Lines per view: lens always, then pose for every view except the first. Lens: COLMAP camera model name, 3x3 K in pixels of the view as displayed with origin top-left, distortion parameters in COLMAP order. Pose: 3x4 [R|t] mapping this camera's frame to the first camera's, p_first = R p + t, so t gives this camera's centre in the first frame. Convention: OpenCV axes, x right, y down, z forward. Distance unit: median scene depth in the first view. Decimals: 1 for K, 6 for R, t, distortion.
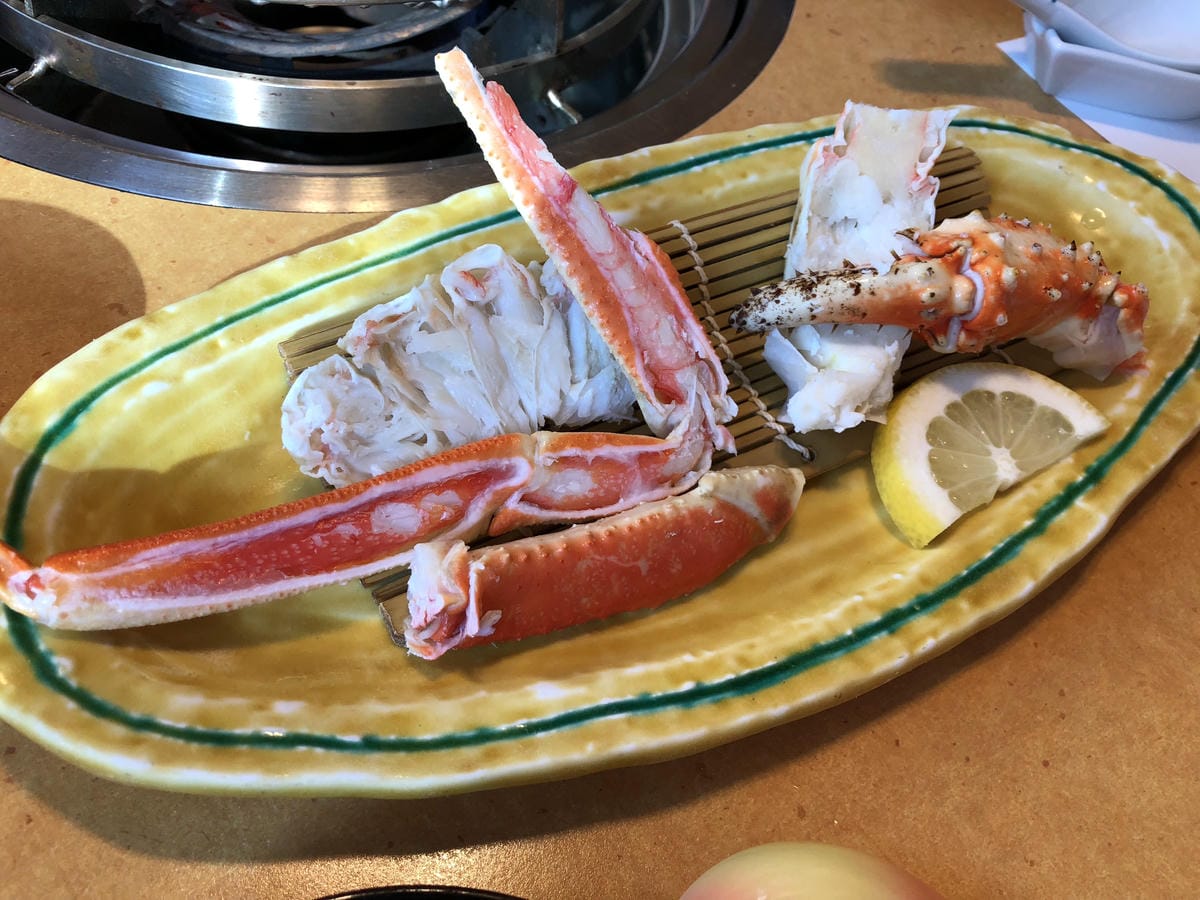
lens RADIAL K [[948.5, 0, 577.7], [0, 948.5, 452.1], [0, 0, 1]] dist [0.057458, -0.121668]
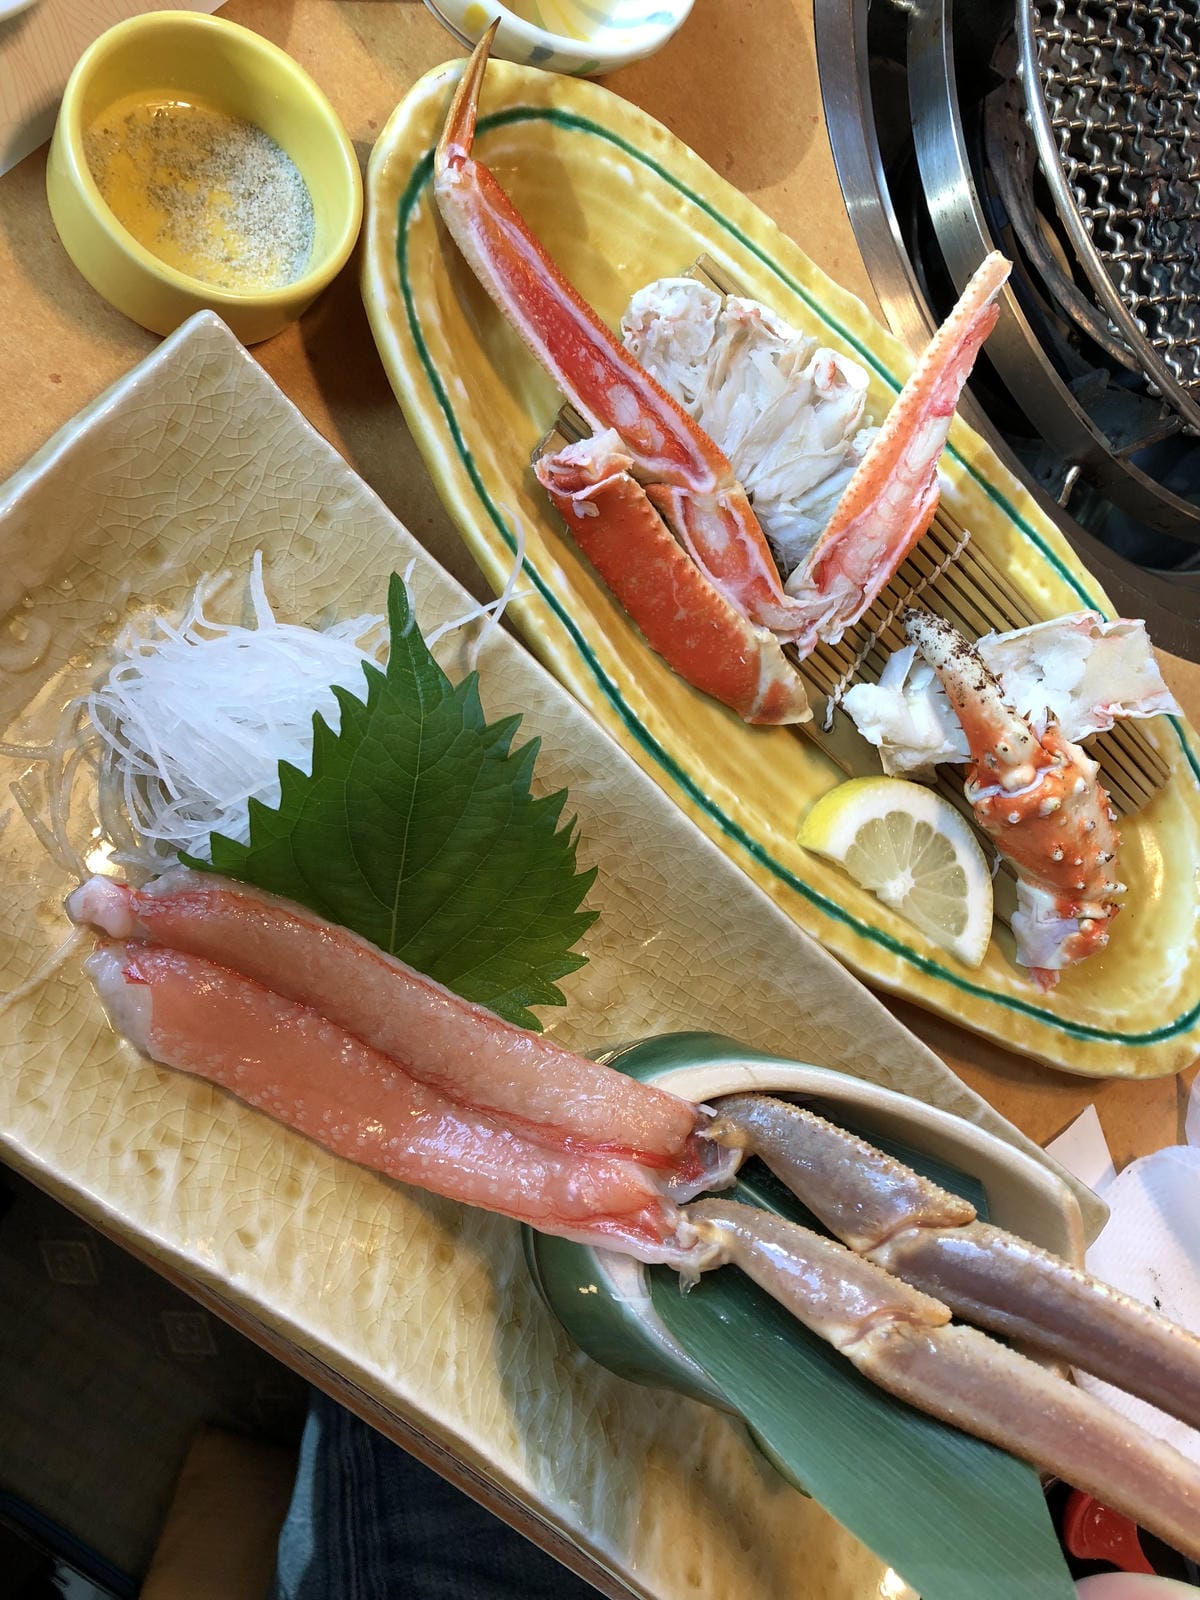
lens RADIAL K [[1264.6, 0, 605.2], [0, 1264.6, 805.9], [0, 0, 1]] dist [0.057458, -0.121668]
pose [[0.455791, 0.890087, 0.000538, 0.217167], [-0.887206, 0.454267, 0.080660, 0.167914], [0.071550, -0.037242, 0.996741, -0.543854]]
